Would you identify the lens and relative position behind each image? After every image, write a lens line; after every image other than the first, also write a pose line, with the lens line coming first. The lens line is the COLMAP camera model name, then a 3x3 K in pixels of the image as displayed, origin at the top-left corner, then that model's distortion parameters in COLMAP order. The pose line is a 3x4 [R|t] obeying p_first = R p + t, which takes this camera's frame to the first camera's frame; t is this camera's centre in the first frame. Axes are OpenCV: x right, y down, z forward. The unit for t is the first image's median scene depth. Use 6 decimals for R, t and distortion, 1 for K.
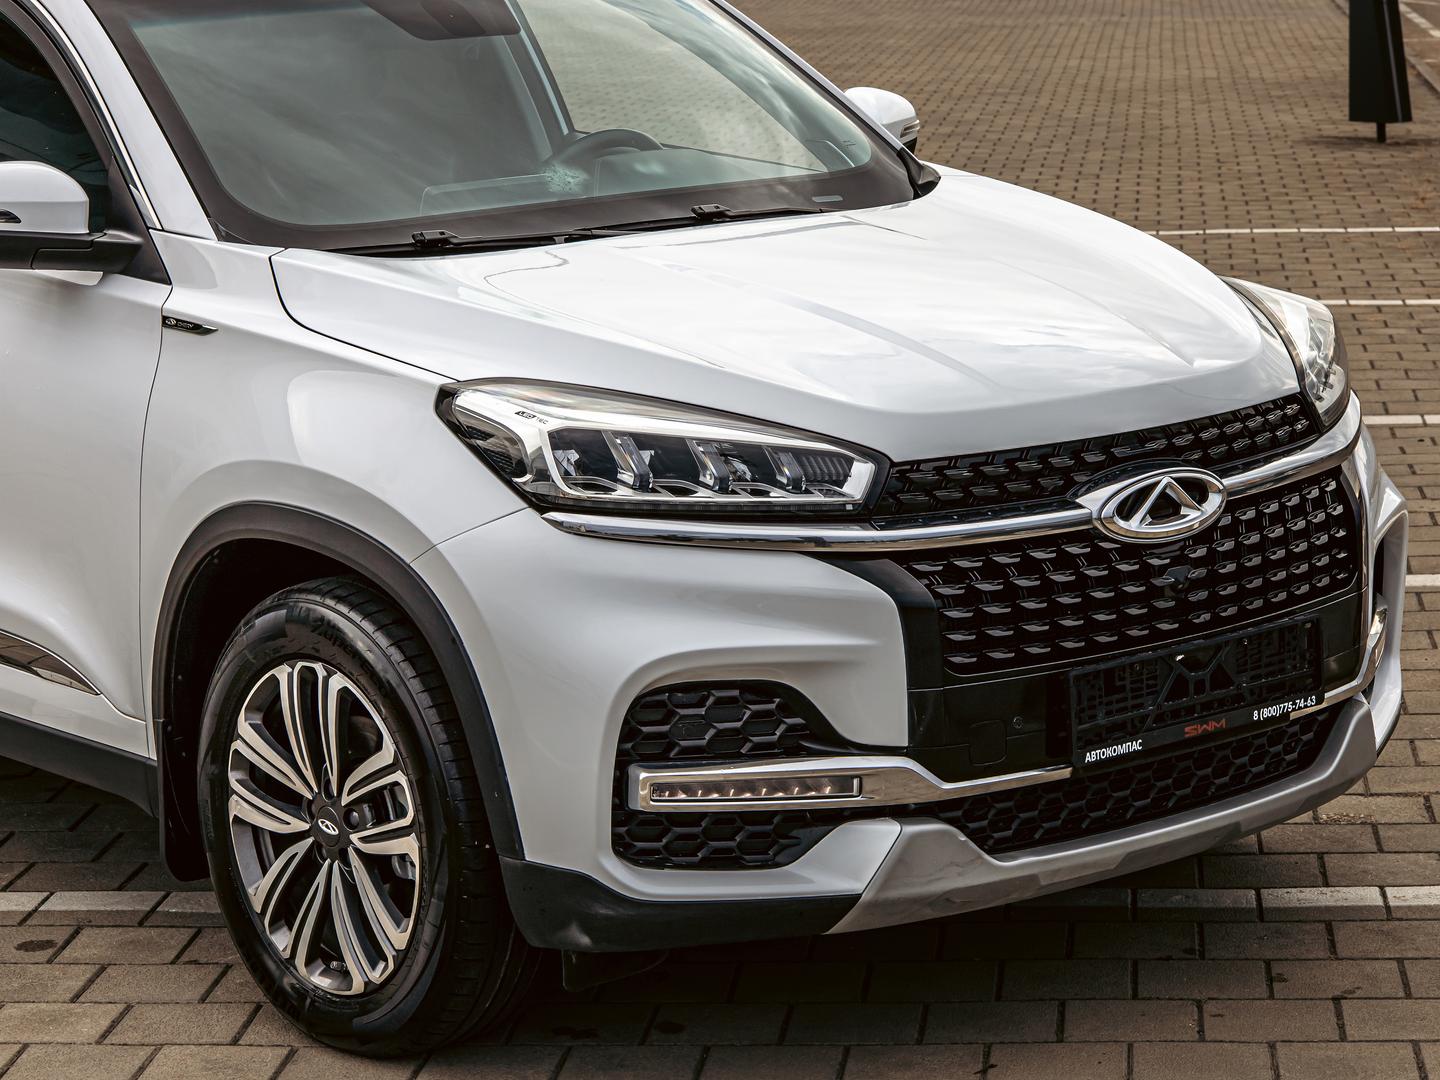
lens RADIAL K [[3440.2, 0, 720.0], [0, 3440.2, 540.0], [0, 0, 1]] dist [0.034855, -0.229671]
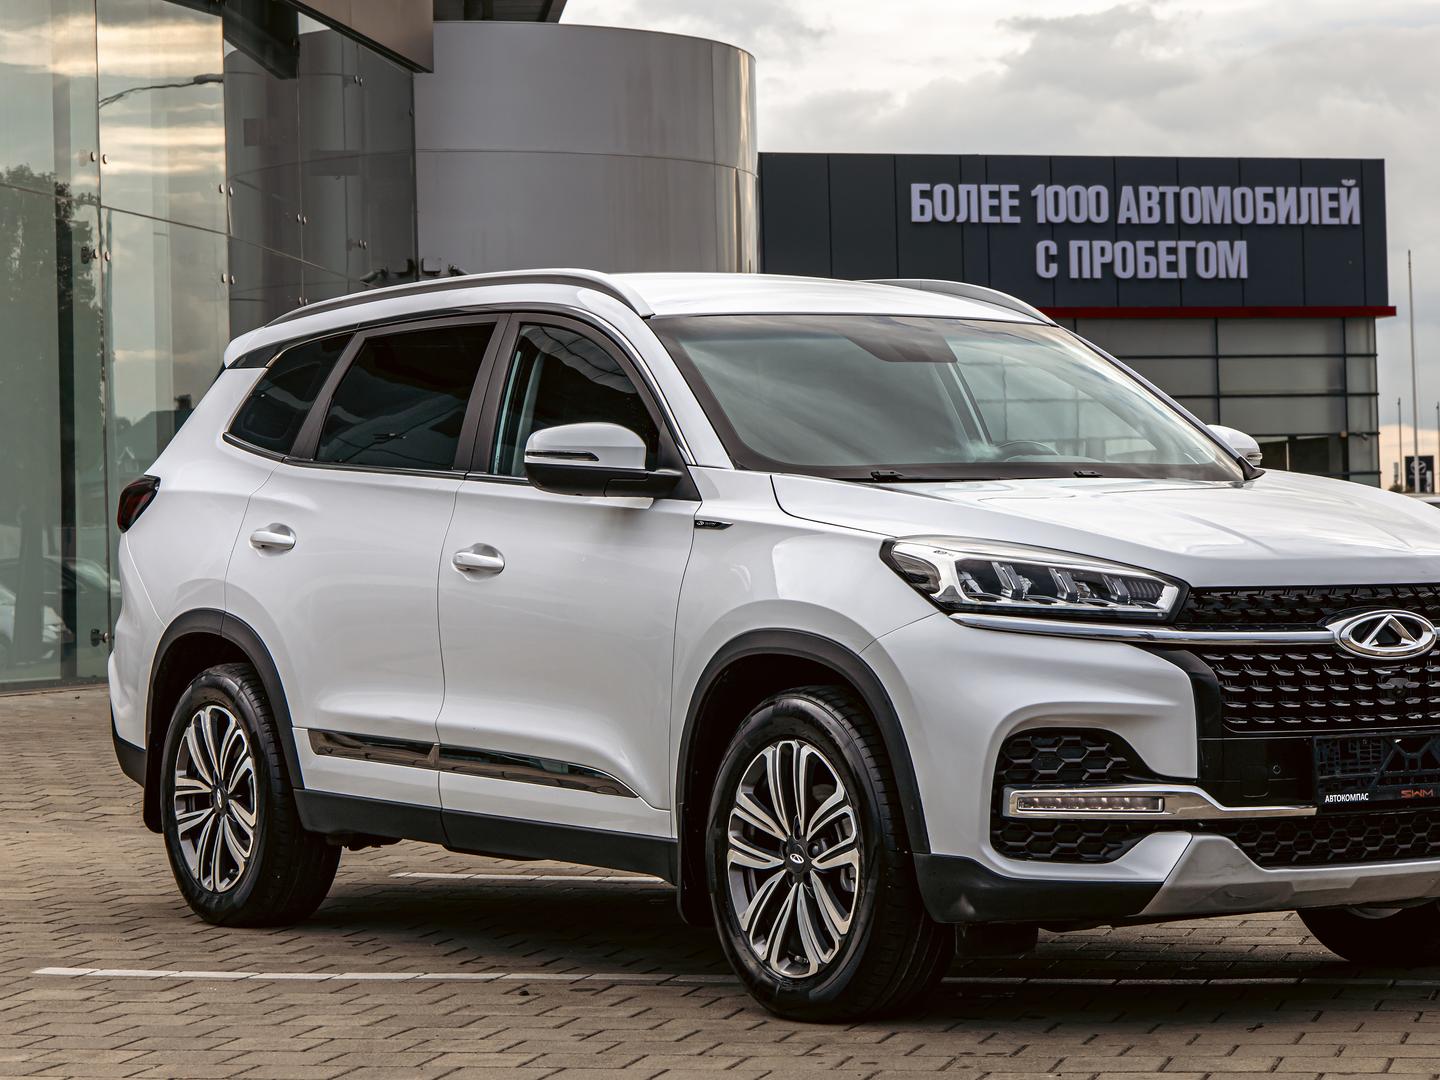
lens RADIAL K [[3324.9, 0, 720.0], [0, 3324.9, 540.0], [0, 0, 1]] dist [-0.056936, -0.574378]
pose [[0.989588, 0.015309, -0.143113, 0.051564], [-0.039072, 0.985563, -0.164742, 0.189093], [0.138525, 0.168618, 0.975899, -0.383903]]
